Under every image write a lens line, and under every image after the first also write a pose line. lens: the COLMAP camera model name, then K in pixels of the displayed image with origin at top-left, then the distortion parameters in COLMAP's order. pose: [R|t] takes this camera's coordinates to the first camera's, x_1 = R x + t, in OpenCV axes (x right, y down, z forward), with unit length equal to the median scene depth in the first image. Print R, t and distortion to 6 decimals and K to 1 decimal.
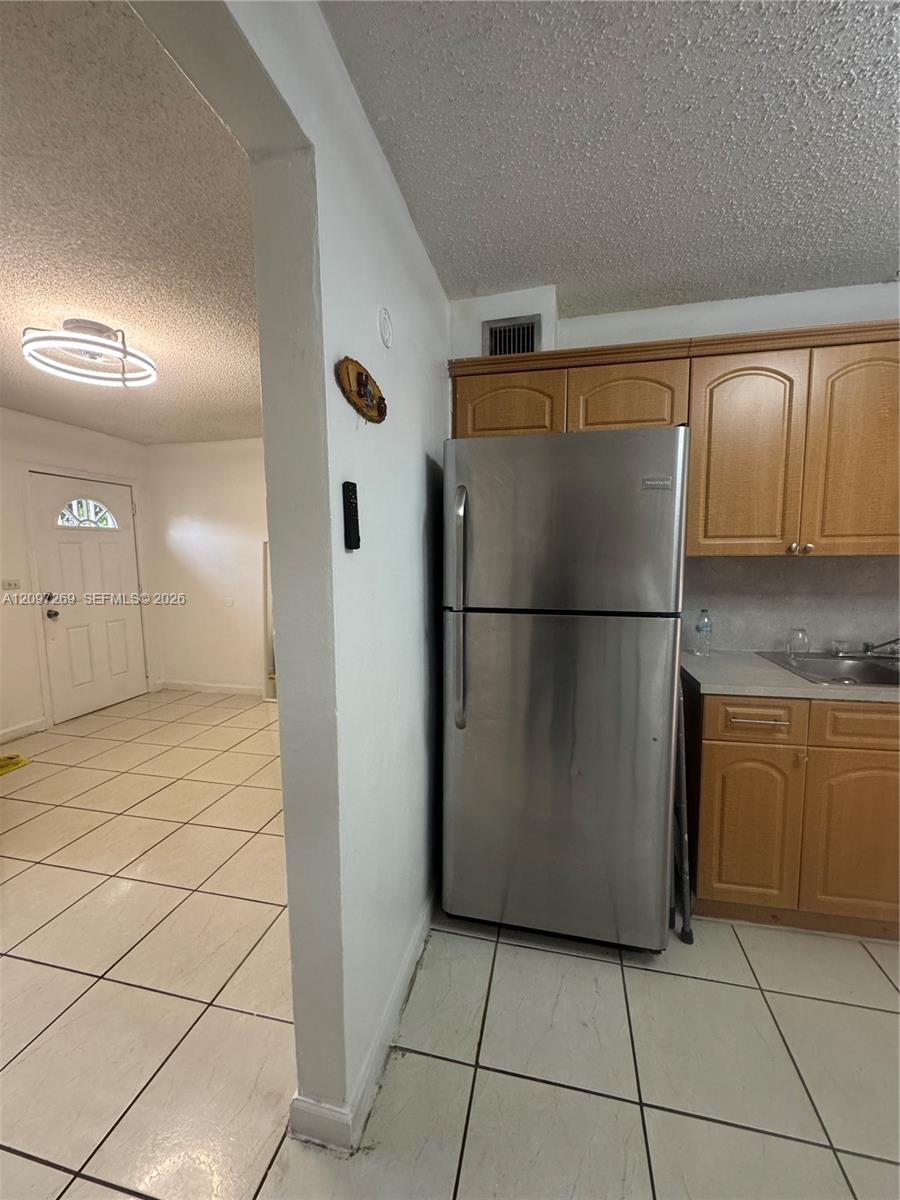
lens RADIAL K [[478.6, 0, 452.8], [0, 478.6, 601.3], [0, 0, 1]] dist [-0.006484, 0.000145]
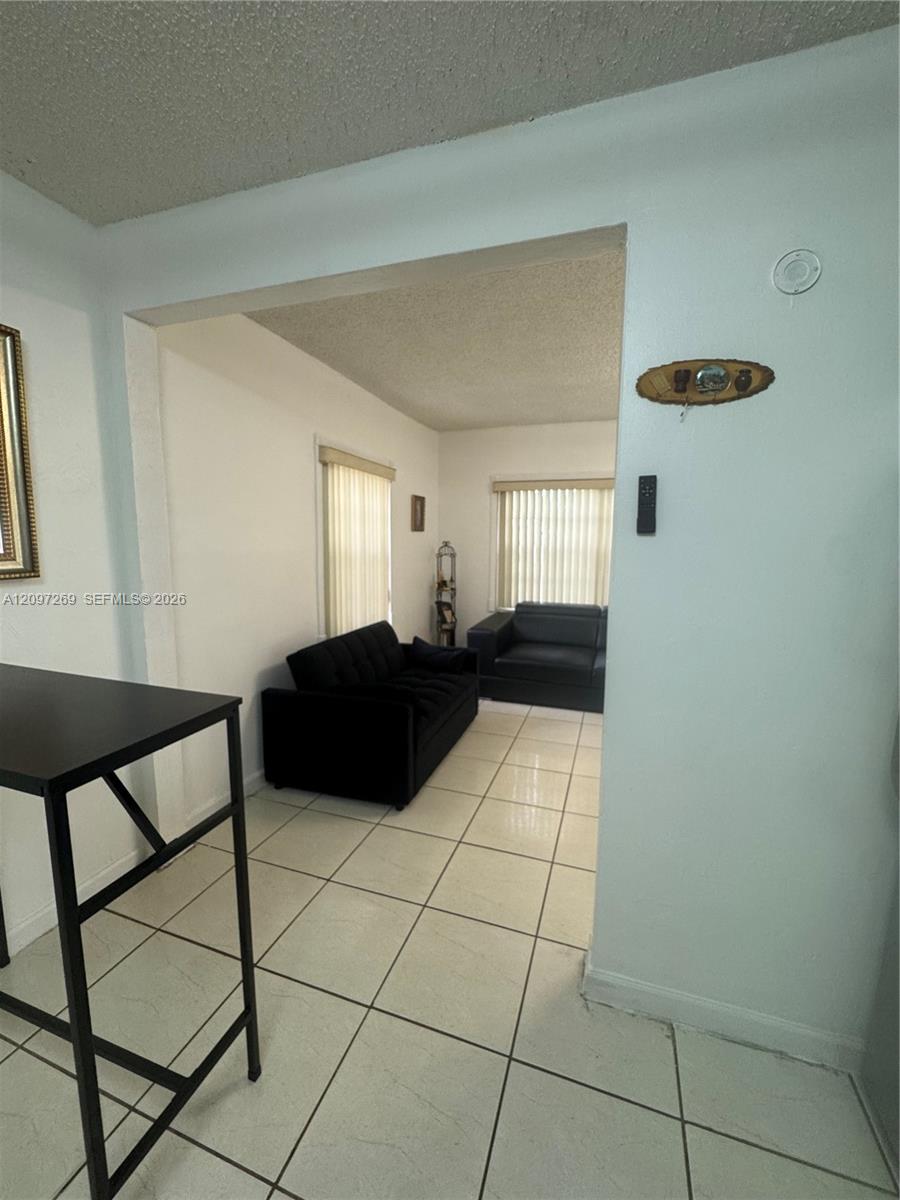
lens RADIAL K [[478.6, 0, 452.8], [0, 478.6, 601.3], [0, 0, 1]] dist [-0.006484, 0.000145]
pose [[-0.102214, 0.142113, -0.984559, 0.833829], [-0.118282, 0.980985, 0.153877, -0.053649], [0.987705, 0.132183, -0.083461, 0.531969]]
